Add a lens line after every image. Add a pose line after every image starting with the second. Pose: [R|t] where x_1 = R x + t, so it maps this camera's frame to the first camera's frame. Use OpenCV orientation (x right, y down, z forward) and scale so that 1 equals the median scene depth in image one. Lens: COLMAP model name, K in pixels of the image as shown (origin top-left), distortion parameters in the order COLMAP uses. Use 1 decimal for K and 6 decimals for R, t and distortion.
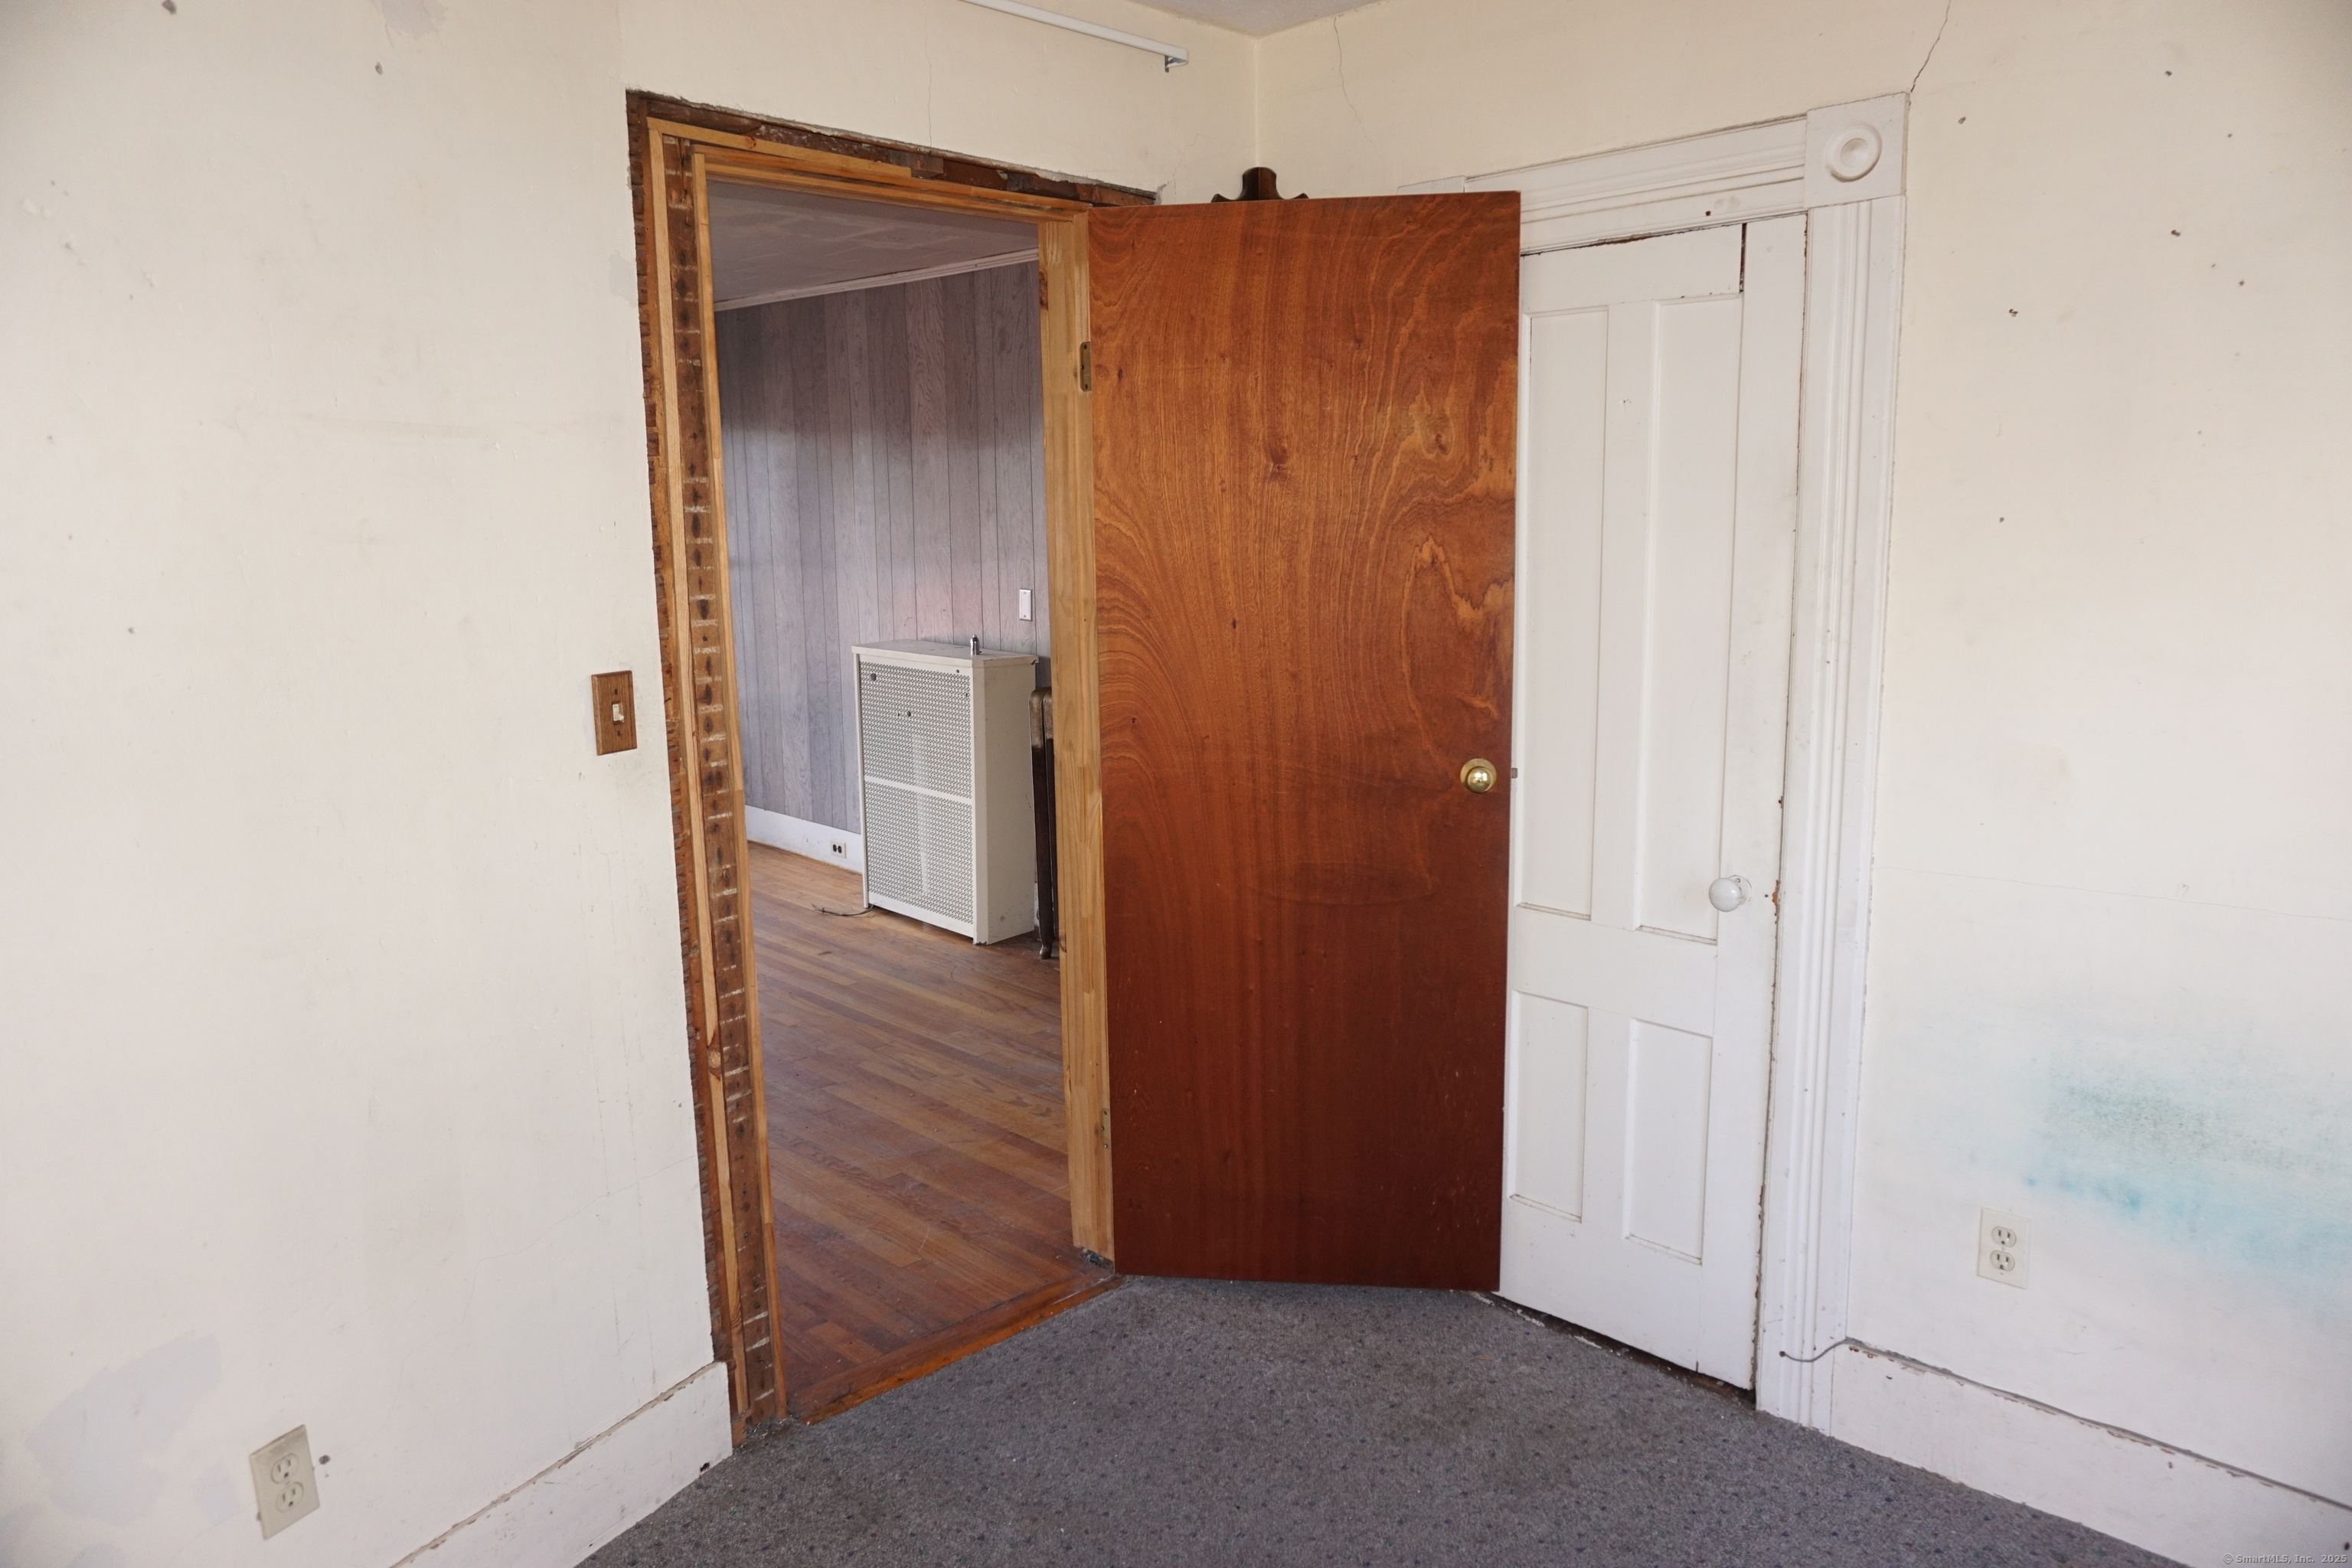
lens RADIAL K [[1577.5, 0, 1167.4], [0, 1577.5, 766.0], [0, 0, 1]] dist [-0.063460, 0.056915]
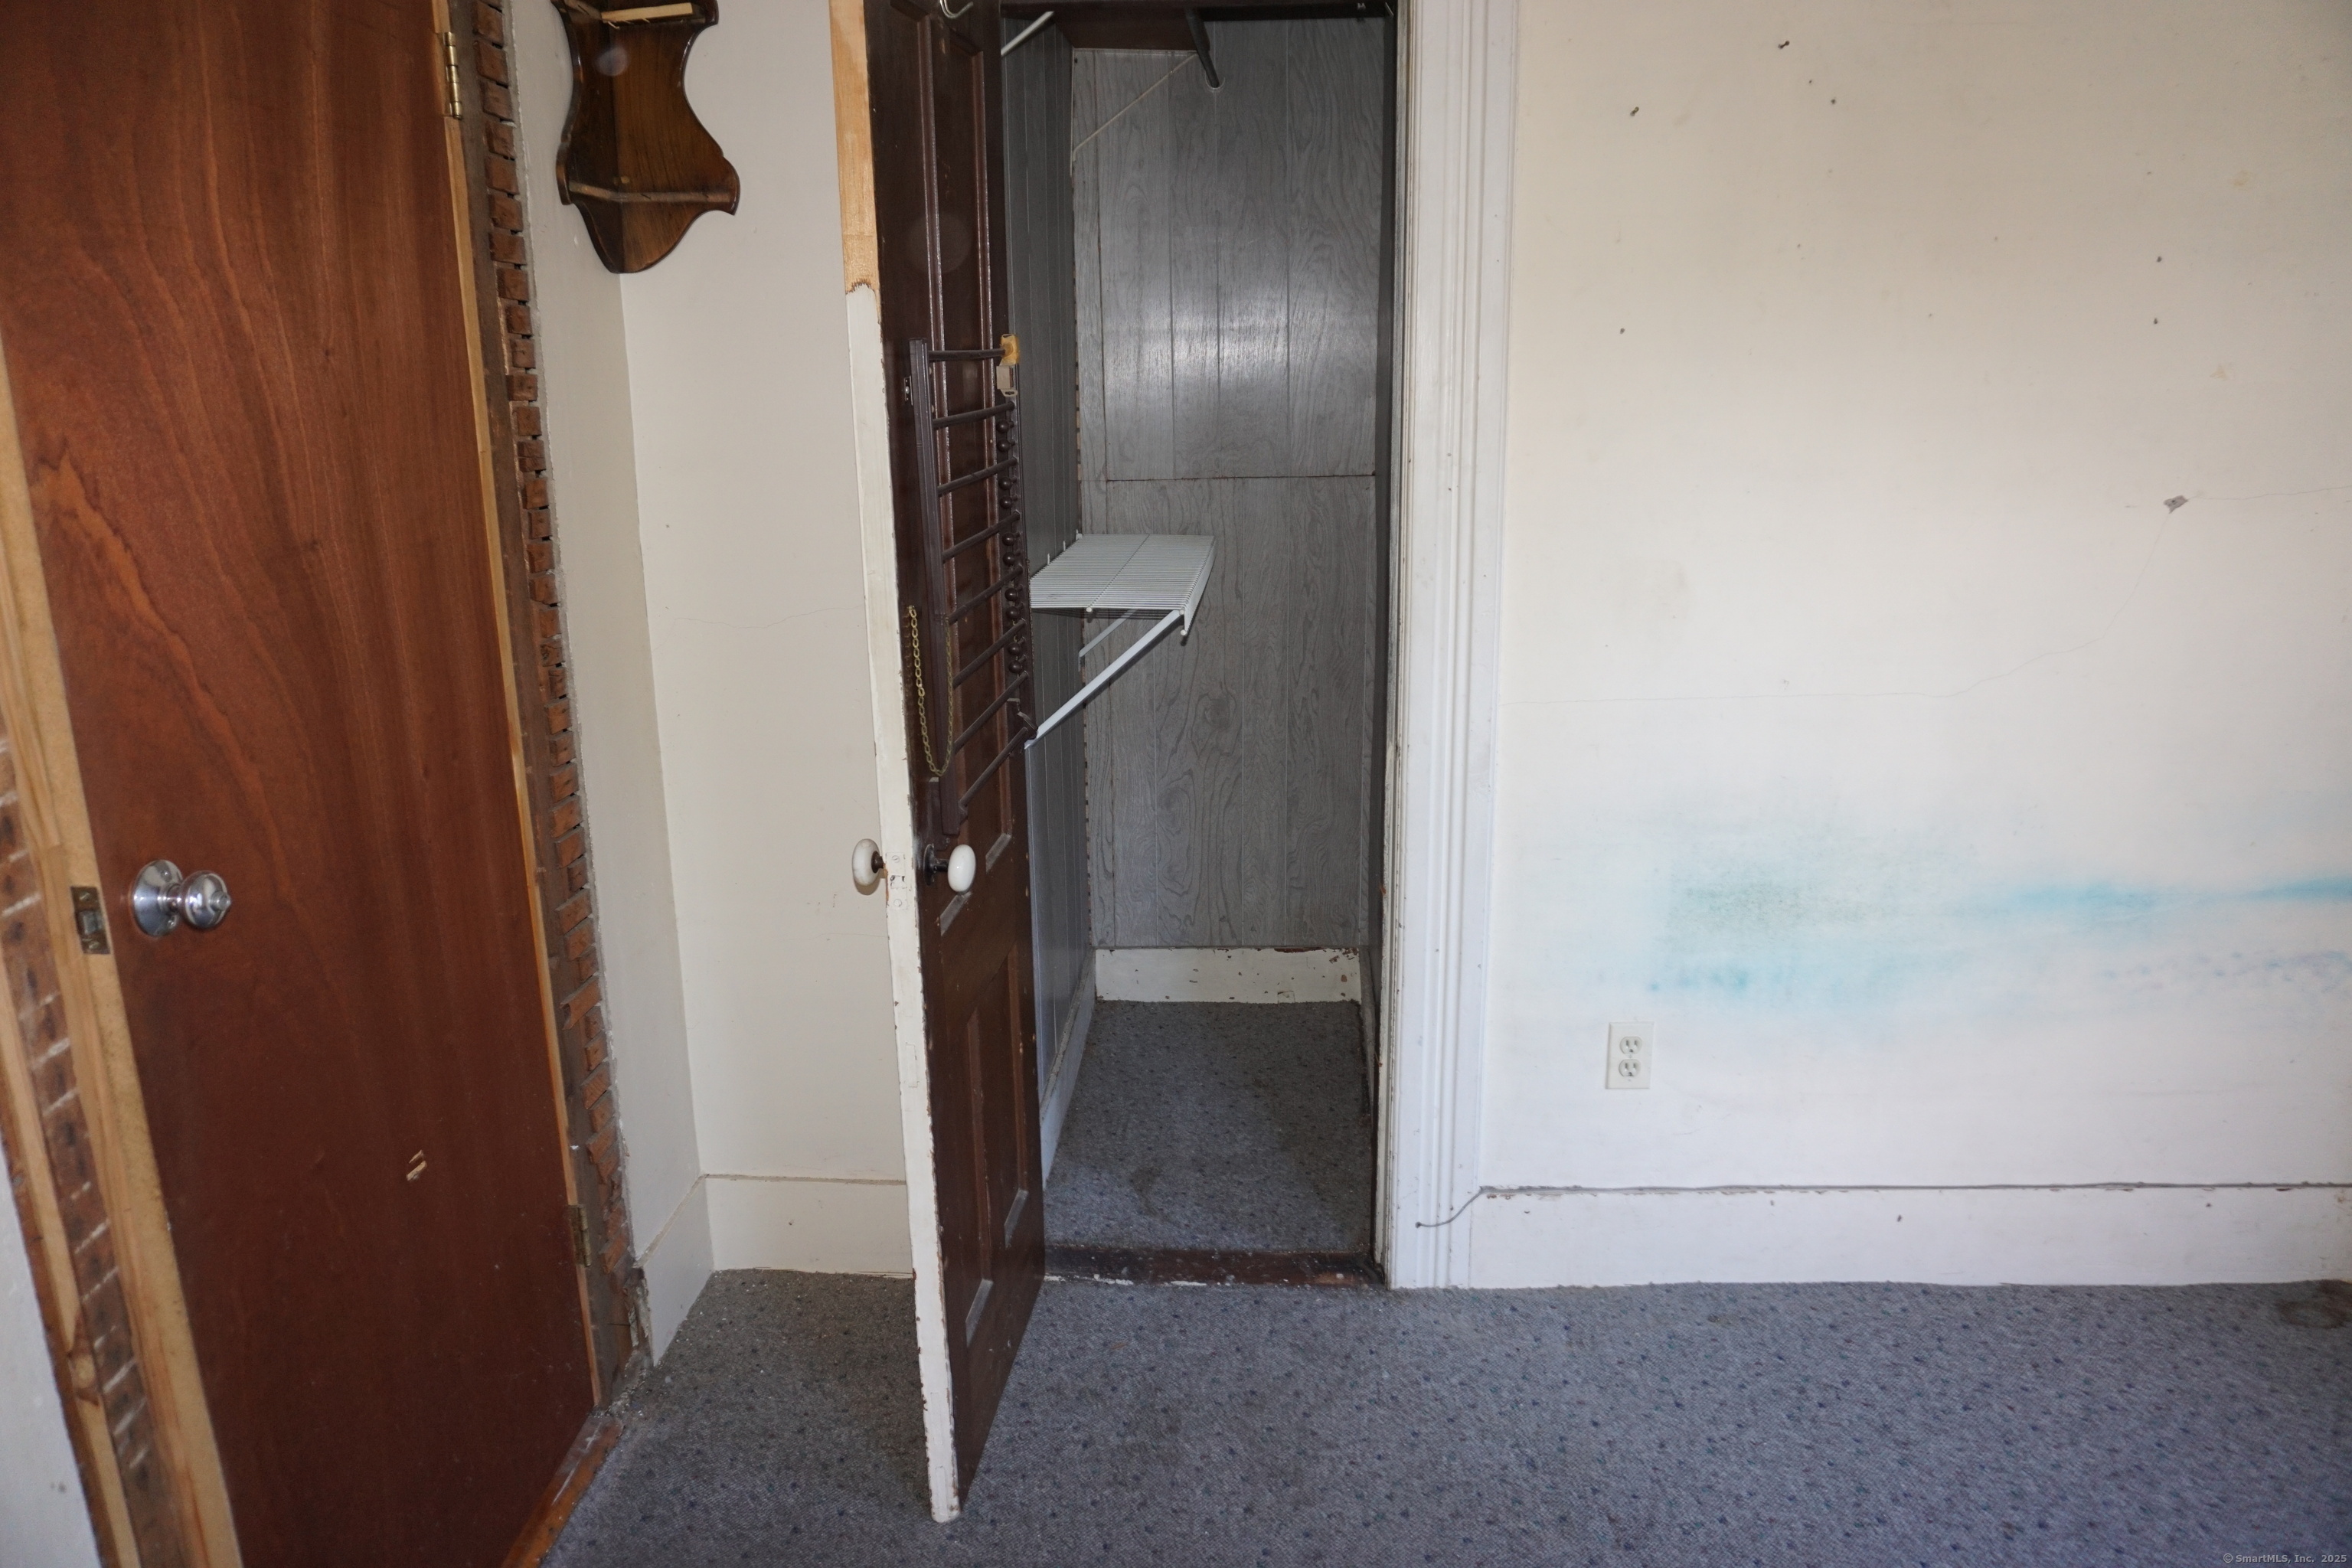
lens RADIAL K [[1594.3, 0, 1150.4], [0, 1594.3, 781.8], [0, 0, 1]] dist [-0.063191, 0.040797]
pose [[0.752276, -0.159776, 0.639181, -0.327367], [0.106167, 0.986868, 0.121736, -0.028716], [-0.650238, -0.023719, 0.759360, 0.397997]]
